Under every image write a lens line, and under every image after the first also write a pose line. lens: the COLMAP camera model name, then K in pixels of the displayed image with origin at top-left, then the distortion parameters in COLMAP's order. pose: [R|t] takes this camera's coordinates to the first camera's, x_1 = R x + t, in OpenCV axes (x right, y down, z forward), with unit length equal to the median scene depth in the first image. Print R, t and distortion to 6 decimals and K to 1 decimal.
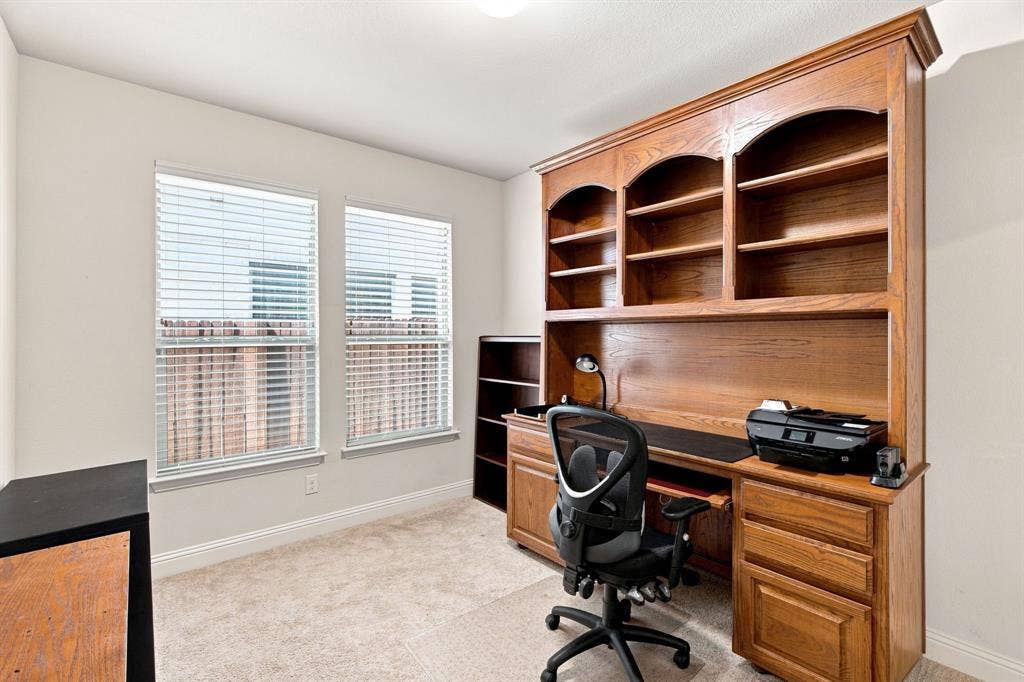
lens RADIAL K [[460.7, 0, 511.5], [0, 460.7, 337.9], [0, 0, 1]] dist [0.001867, -0.000817]
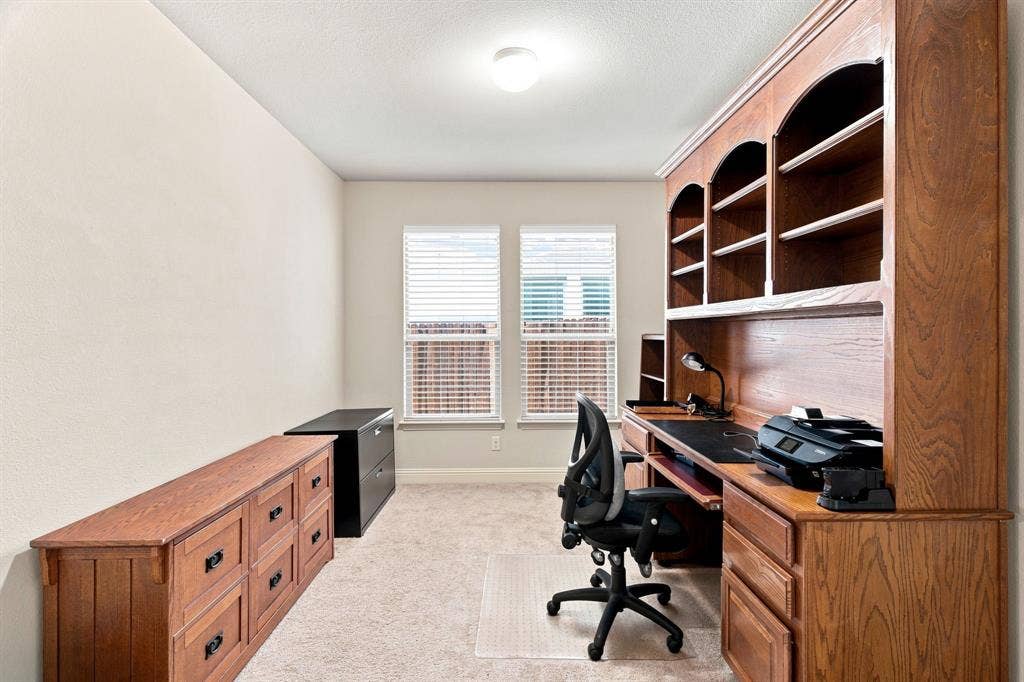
lens RADIAL K [[460.7, 0, 511.5], [0, 460.7, 337.9], [0, 0, 1]] dist [0.001867, -0.000817]
pose [[0.783382, 0.006578, -0.621506, 0.472962], [-0.002806, 0.999971, 0.007047, -0.001335], [0.621535, -0.003777, 0.783378, -0.028502]]
